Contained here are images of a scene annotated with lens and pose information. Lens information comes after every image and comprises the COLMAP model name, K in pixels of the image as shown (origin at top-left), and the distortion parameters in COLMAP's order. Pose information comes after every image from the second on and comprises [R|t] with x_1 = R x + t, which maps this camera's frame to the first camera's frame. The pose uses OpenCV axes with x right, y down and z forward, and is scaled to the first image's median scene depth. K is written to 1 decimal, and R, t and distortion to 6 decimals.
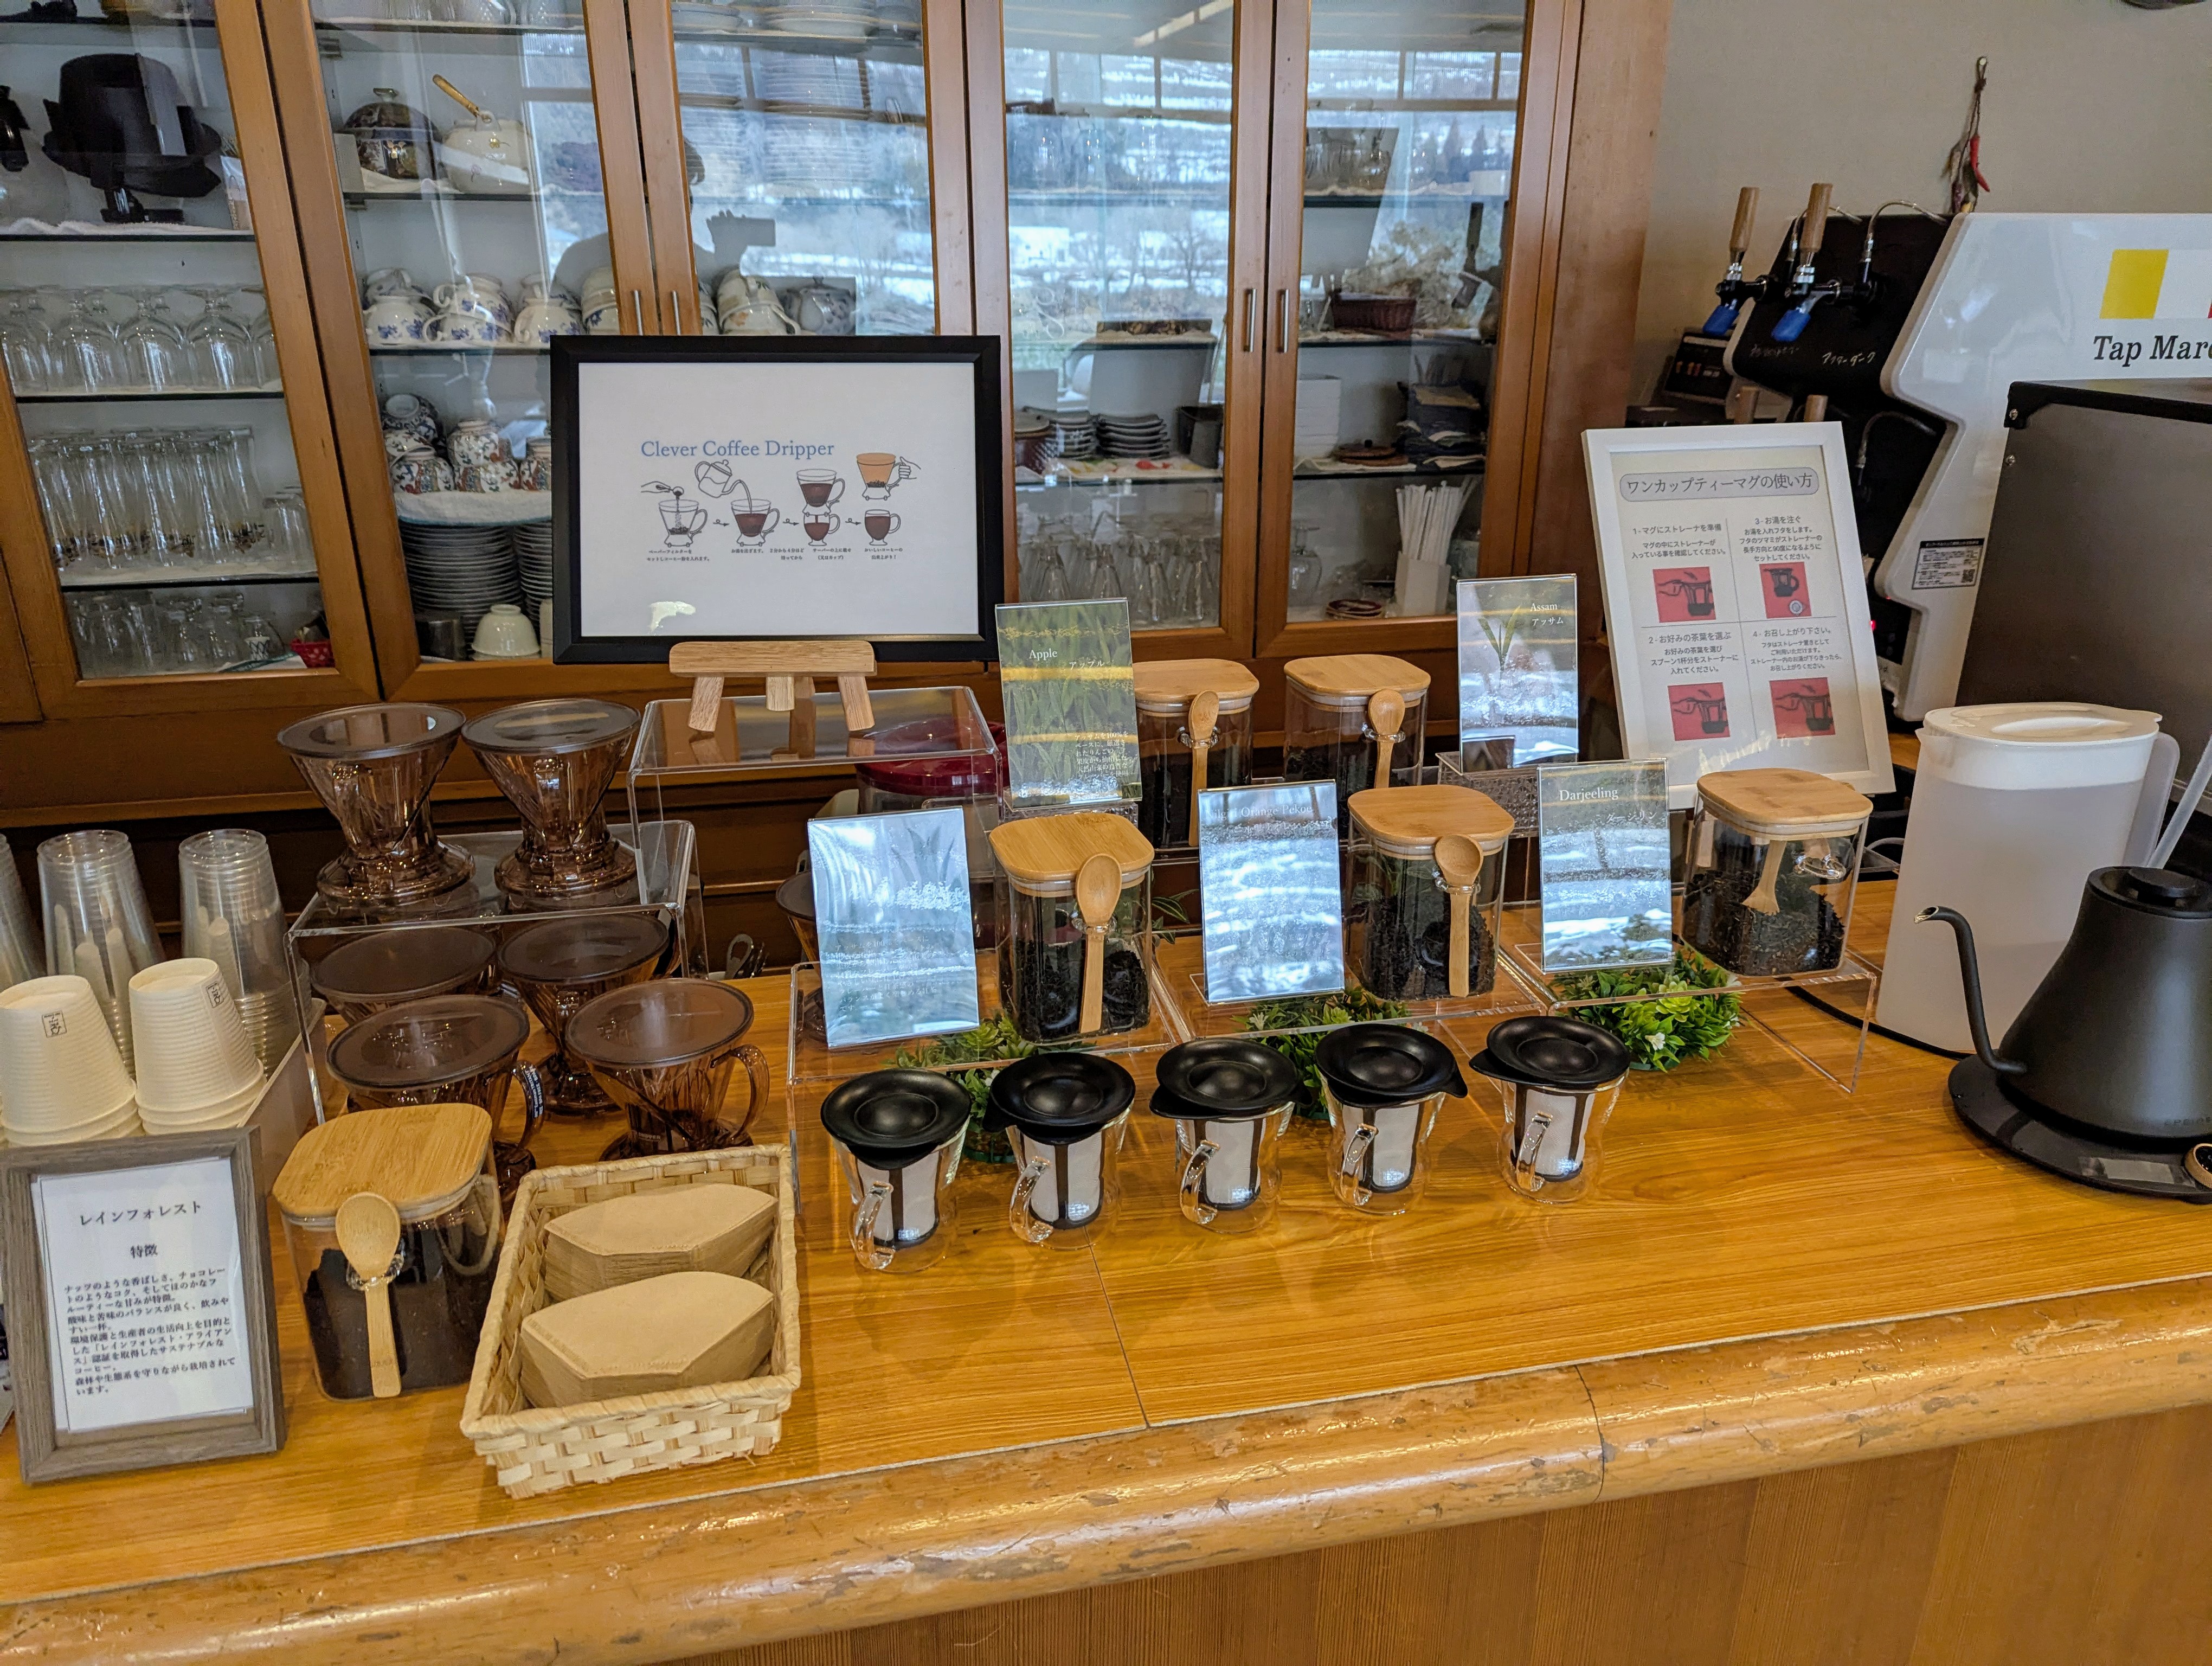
lens RADIAL K [[1573.7, 0, 1118.9], [0, 1573.7, 837.4], [0, 0, 1]] dist [0.050754, -0.048987]
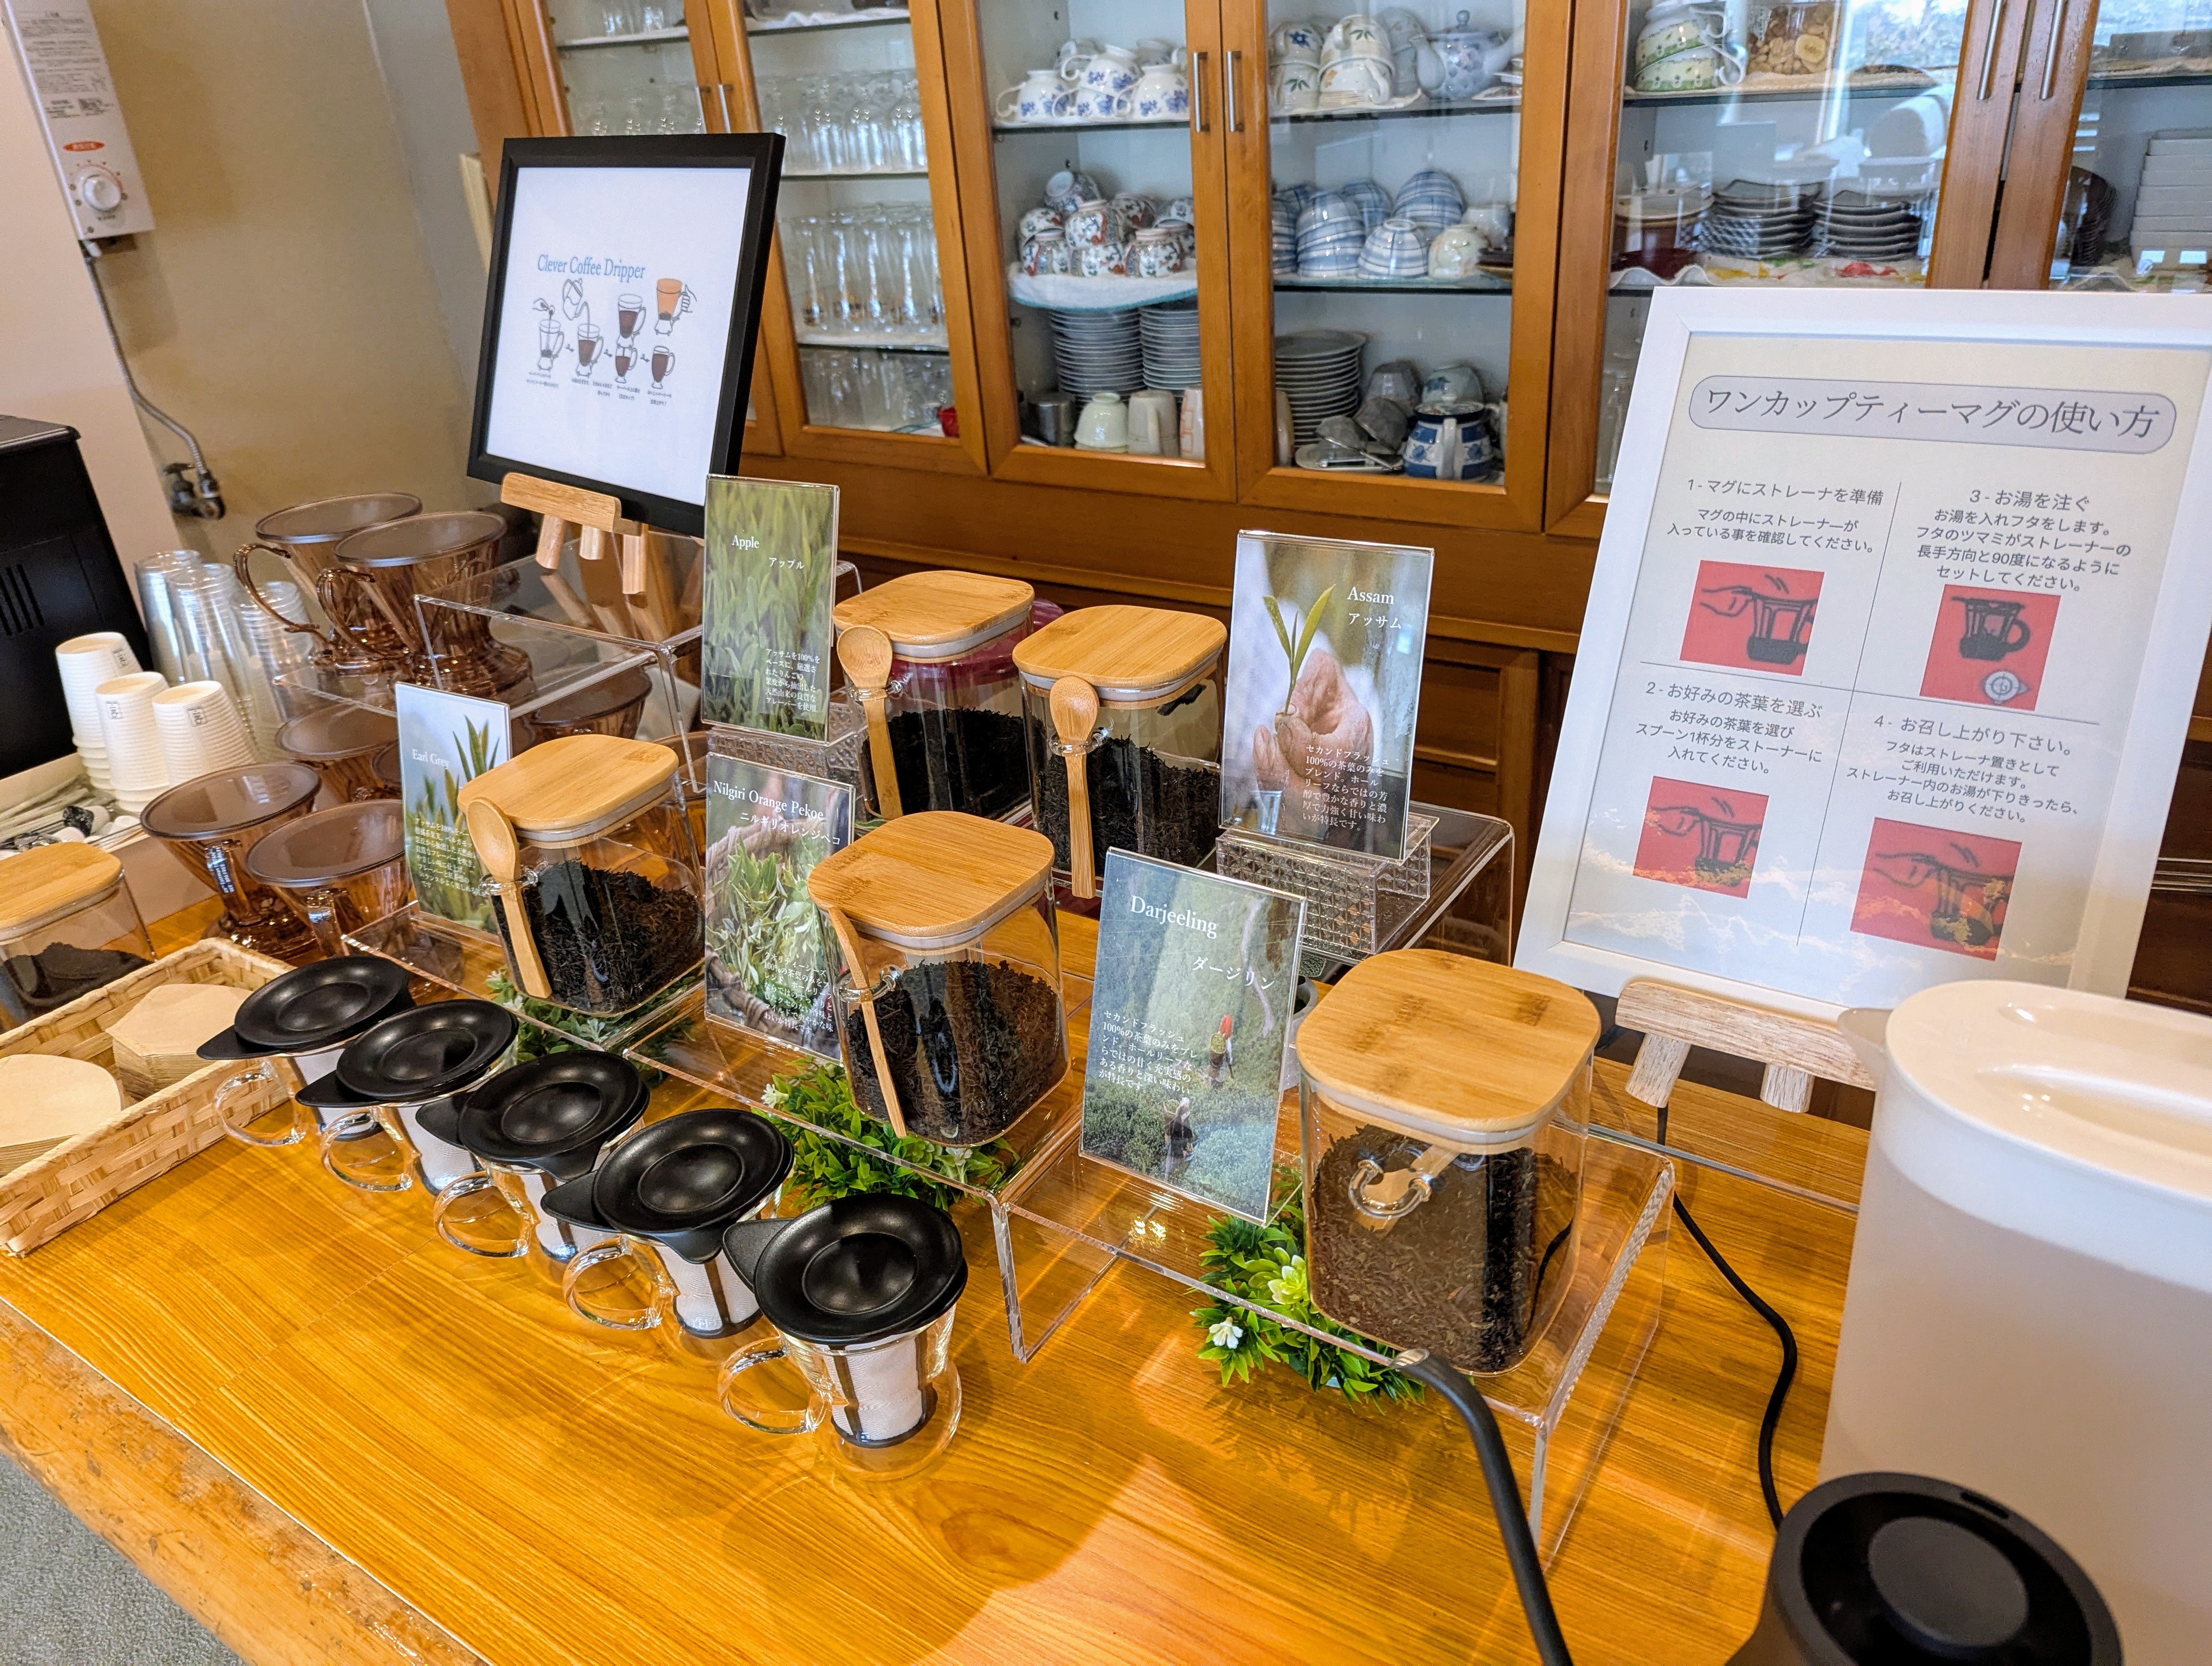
lens RADIAL K [[1573.7, 0, 1108.3], [0, 1573.7, 823.6], [0, 0, 1]] dist [0.050754, -0.048987]
pose [[0.696191, 0.277119, -0.662211, 0.576670], [-0.182666, 0.960506, 0.209909, -0.158497], [0.694227, -0.025174, 0.719316, 0.464668]]
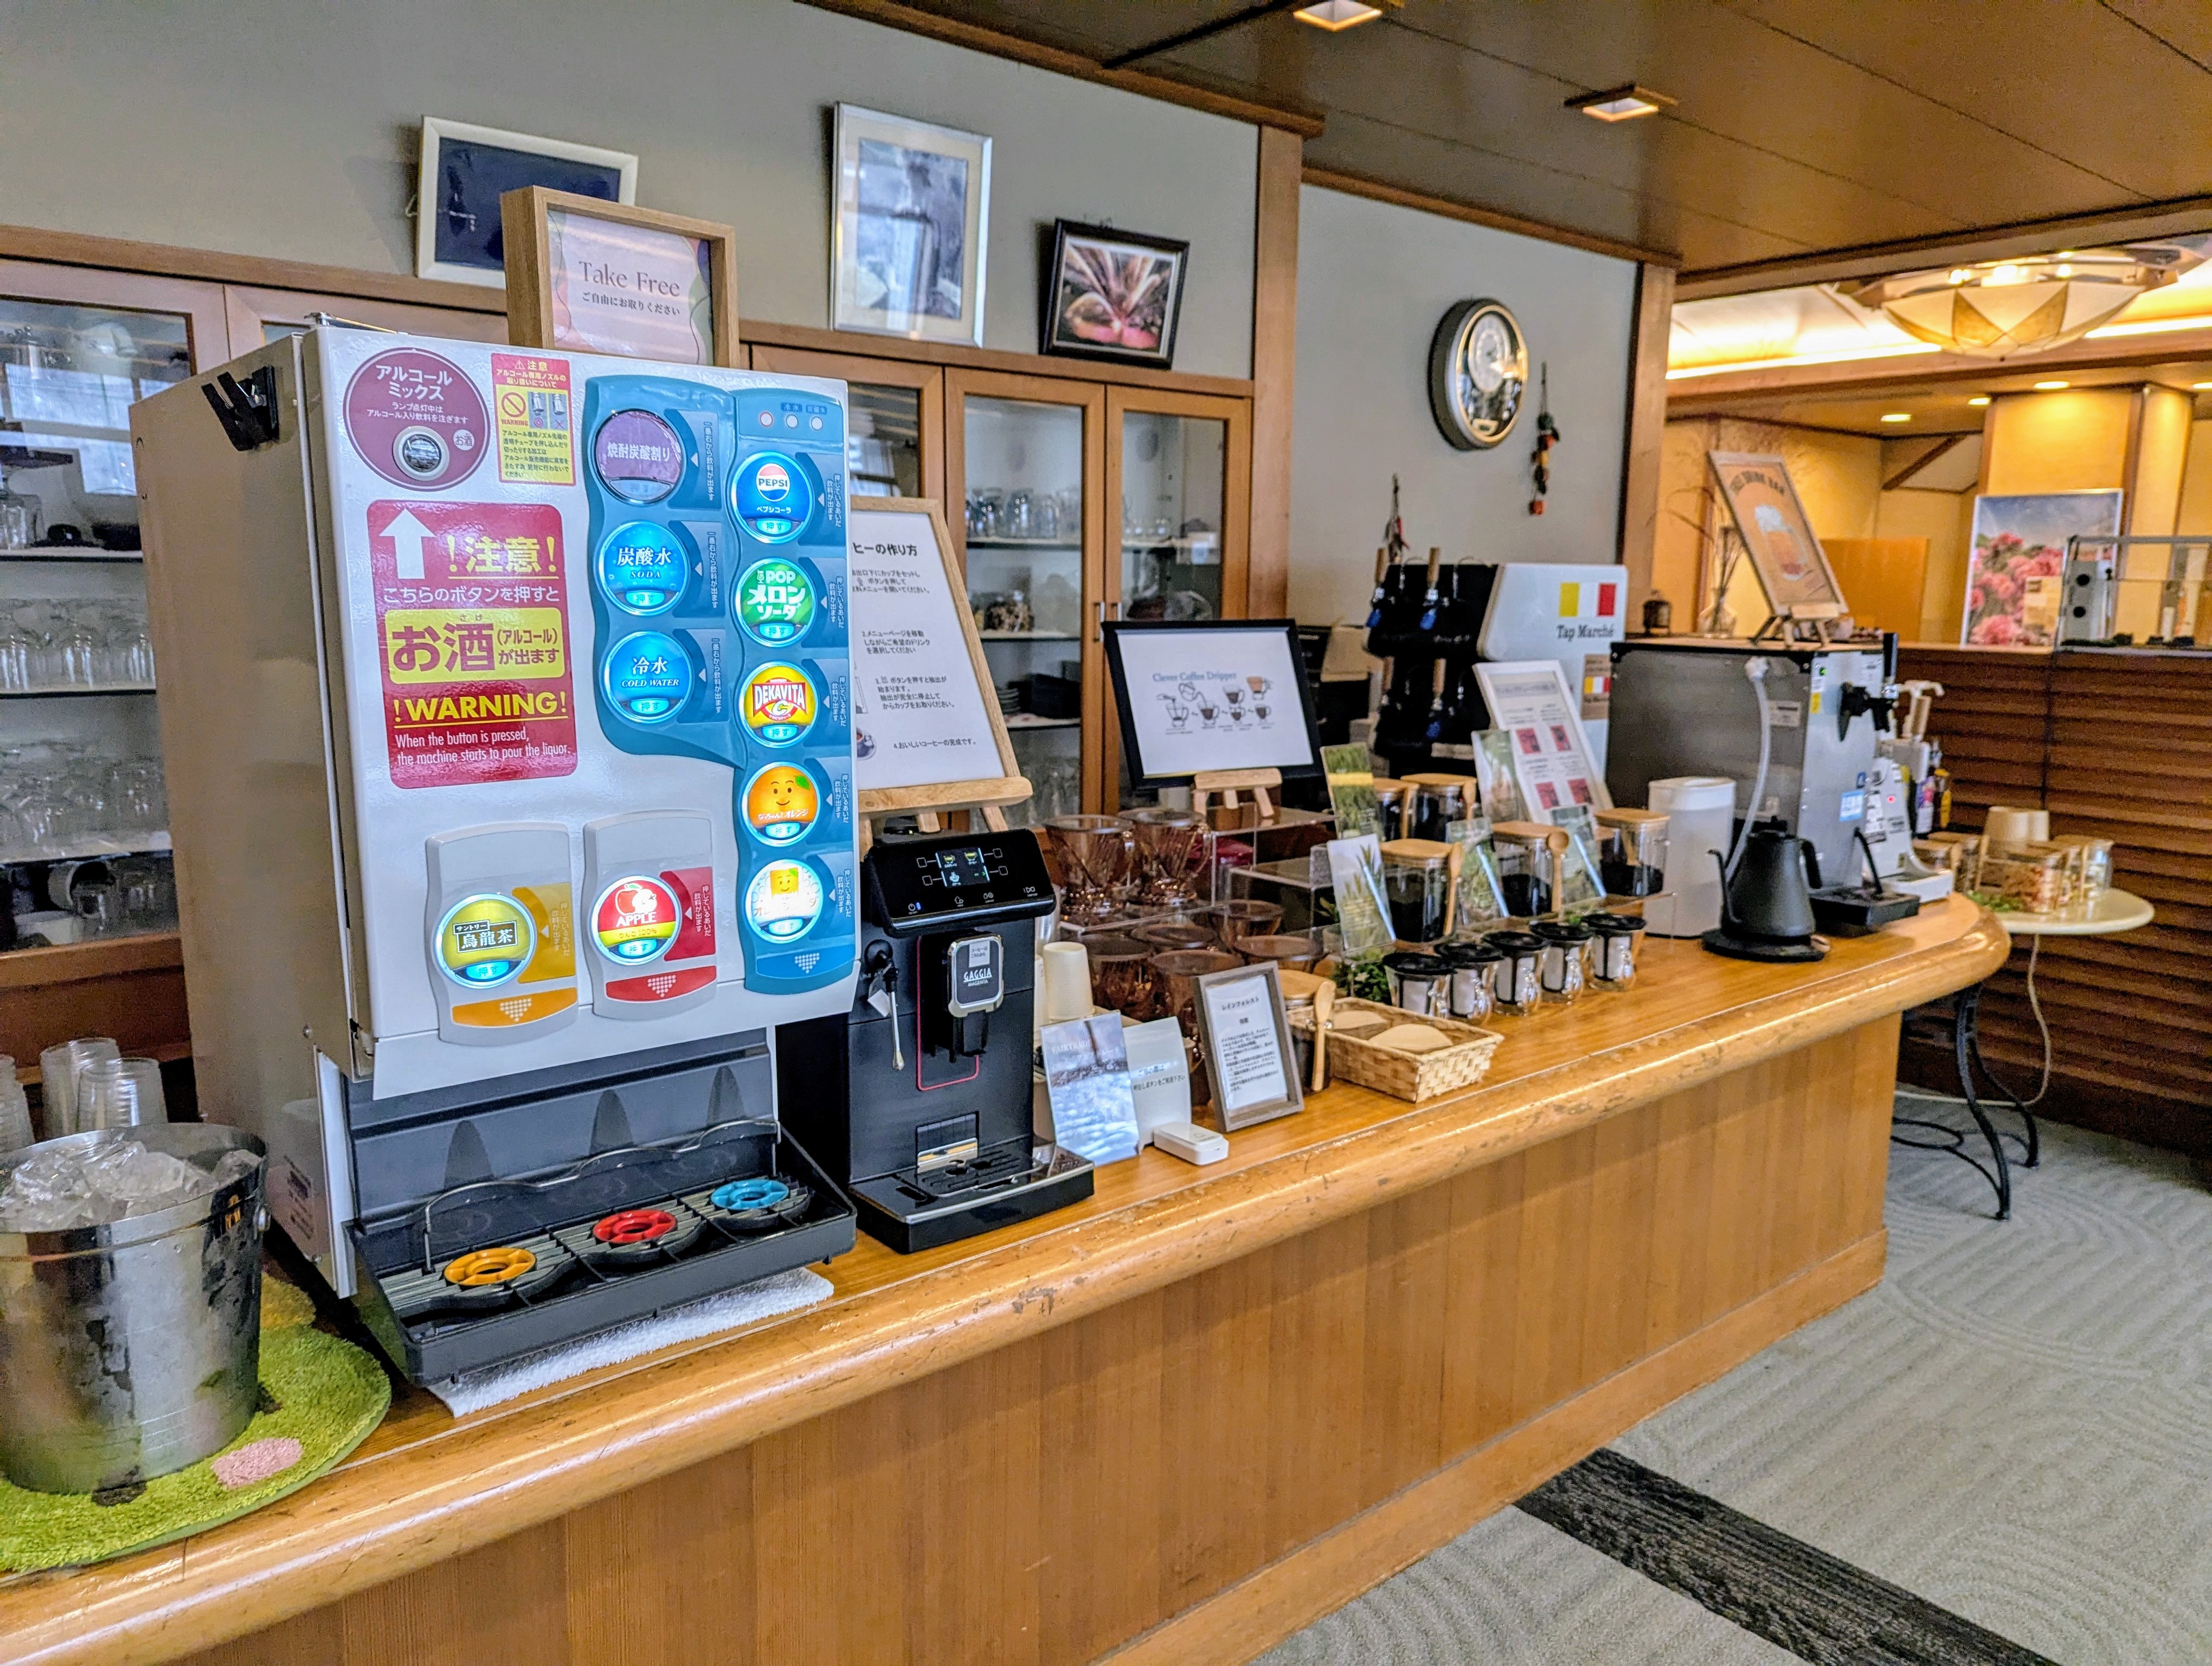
lens RADIAL K [[1573.7, 0, 1101.6], [0, 1573.7, 837.2], [0, 0, 1]] dist [0.050754, -0.048987]
pose [[0.885297, -0.069802, 0.459758, -1.070362], [0.155940, 0.975987, -0.152095, 0.190289], [-0.438101, 0.206344, 0.874923, -0.511282]]
